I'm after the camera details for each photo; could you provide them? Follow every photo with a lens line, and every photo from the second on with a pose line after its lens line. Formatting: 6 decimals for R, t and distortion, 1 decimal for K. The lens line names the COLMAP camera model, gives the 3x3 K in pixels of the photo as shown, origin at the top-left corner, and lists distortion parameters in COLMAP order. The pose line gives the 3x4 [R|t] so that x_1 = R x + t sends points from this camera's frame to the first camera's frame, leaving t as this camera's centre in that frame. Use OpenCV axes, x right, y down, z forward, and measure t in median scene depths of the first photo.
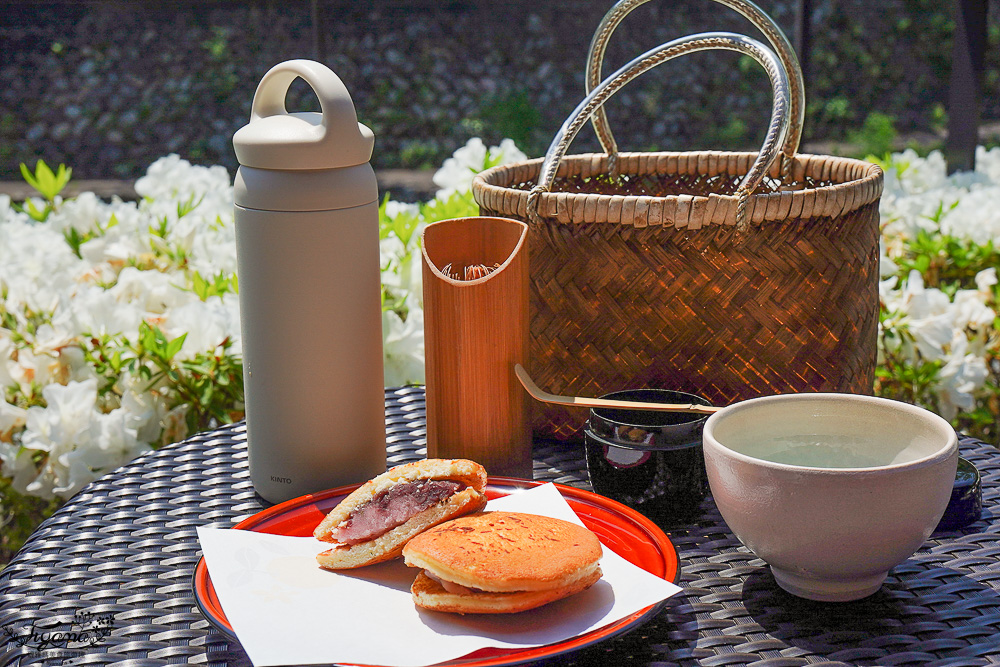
lens RADIAL K [[1466.2, 0, 500.1], [0, 1466.2, 333.8], [0, 0, 1]] dist [-0.034721, 0.000000]
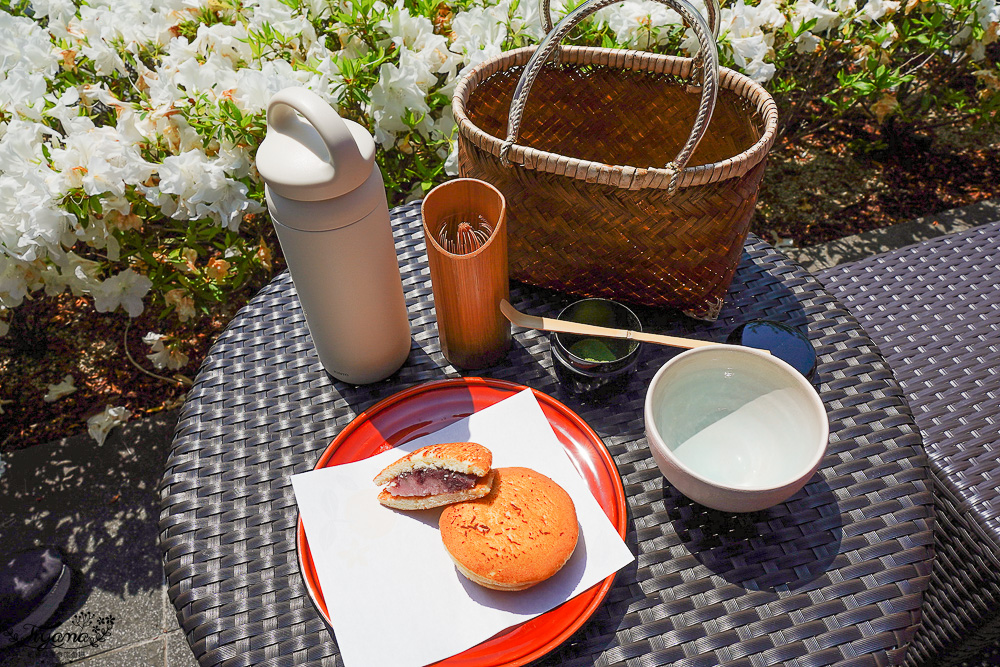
lens RADIAL K [[724.9, 0, 501.8], [0, 724.9, 333.3], [0, 0, 1]] dist [-0.035477, 0.000662]
pose [[0.996869, -0.067773, 0.040731, -0.016902], [0.033044, 0.825055, 0.564086, -0.327662], [-0.071835, -0.560974, 0.824711, 0.412379]]
